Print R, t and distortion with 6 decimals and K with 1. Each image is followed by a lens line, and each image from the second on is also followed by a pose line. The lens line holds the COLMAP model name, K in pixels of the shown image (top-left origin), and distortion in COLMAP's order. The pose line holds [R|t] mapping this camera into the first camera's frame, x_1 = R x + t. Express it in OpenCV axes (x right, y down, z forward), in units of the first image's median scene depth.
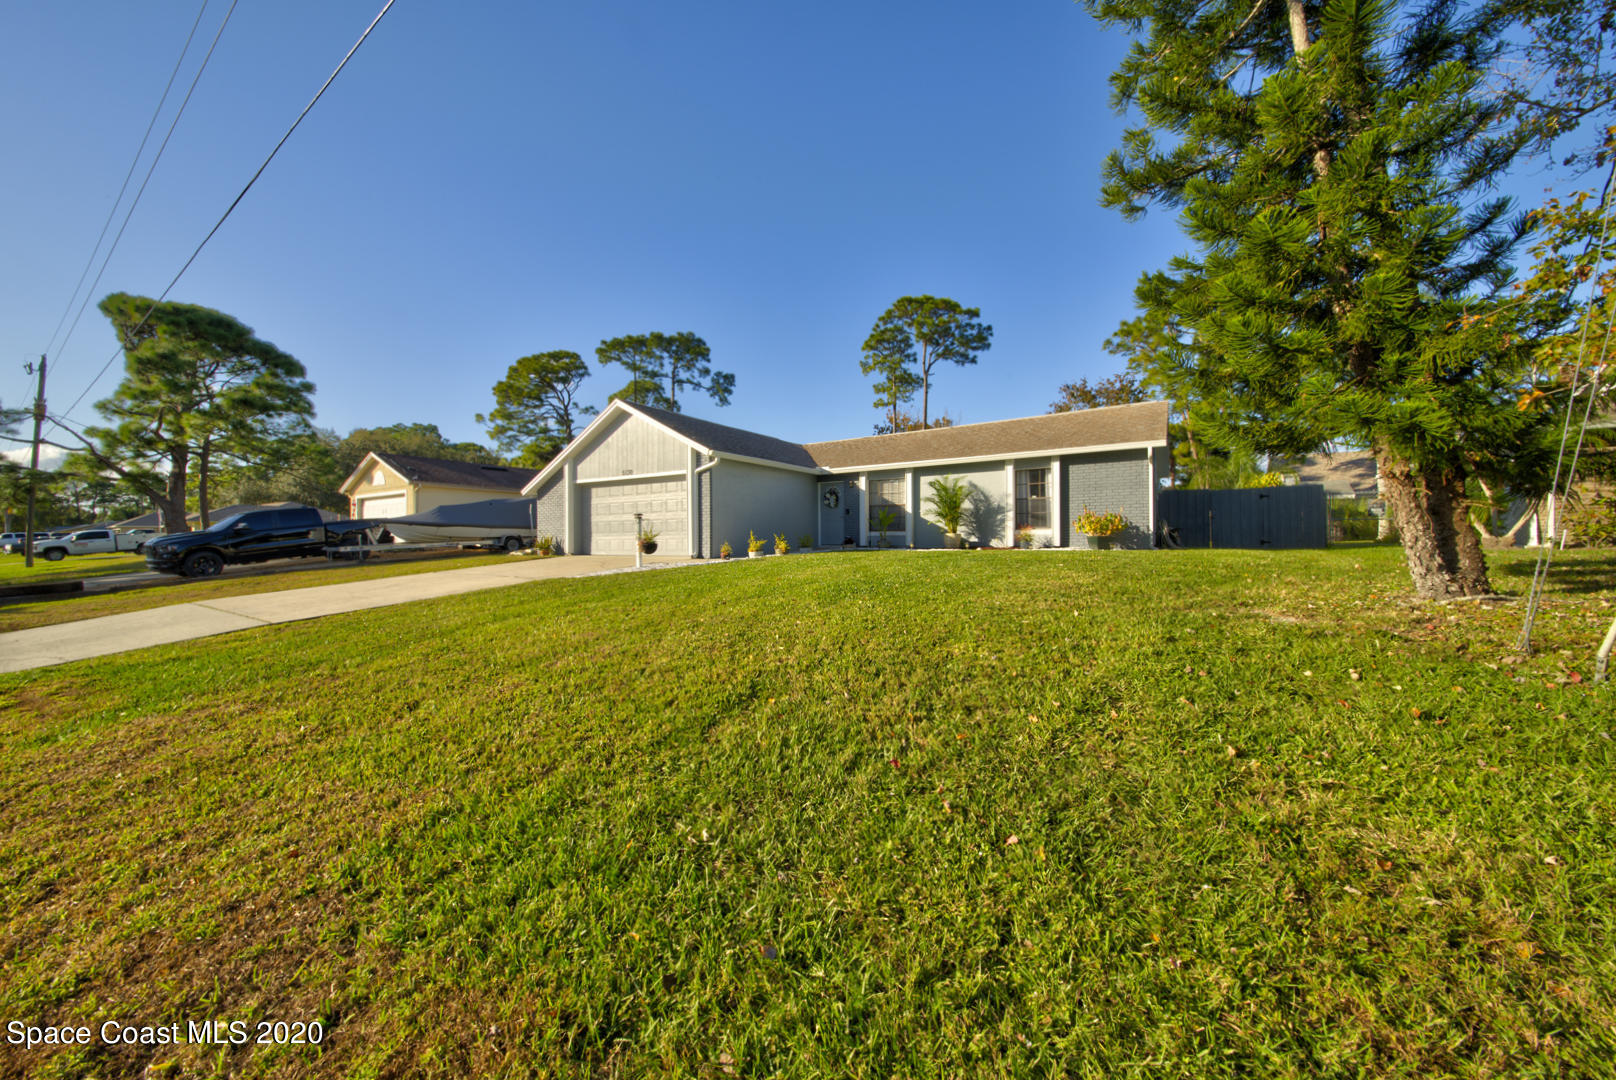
lens RADIAL K [[564.9, 0, 791.0], [0, 564.9, 546.3], [0, 0, 1]] dist [0.003084, -0.004179]
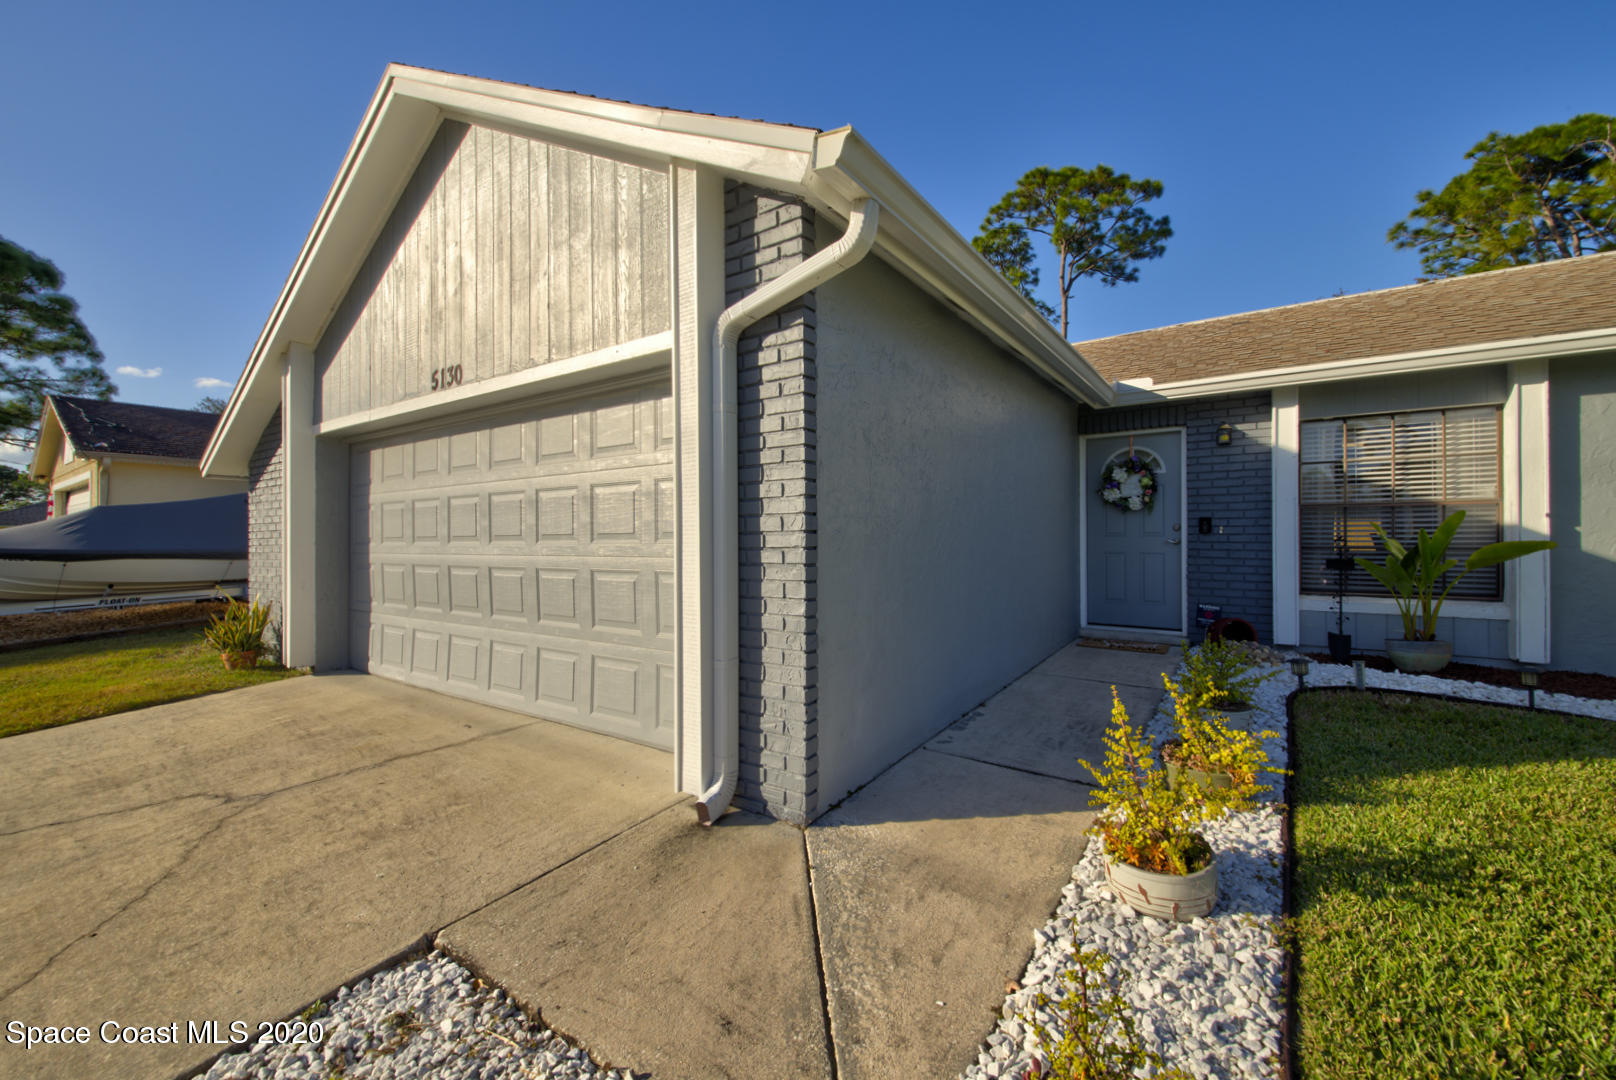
lens RADIAL K [[643.5, 0, 795.9], [0, 643.5, 537.5], [0, 0, 1]] dist [-0.000921, -0.004066]
pose [[0.999644, -0.001372, -0.026654, -0.073597], [0.001066, 0.999933, -0.011486, -0.032907], [0.026668, 0.011453, 0.999579, 0.418764]]
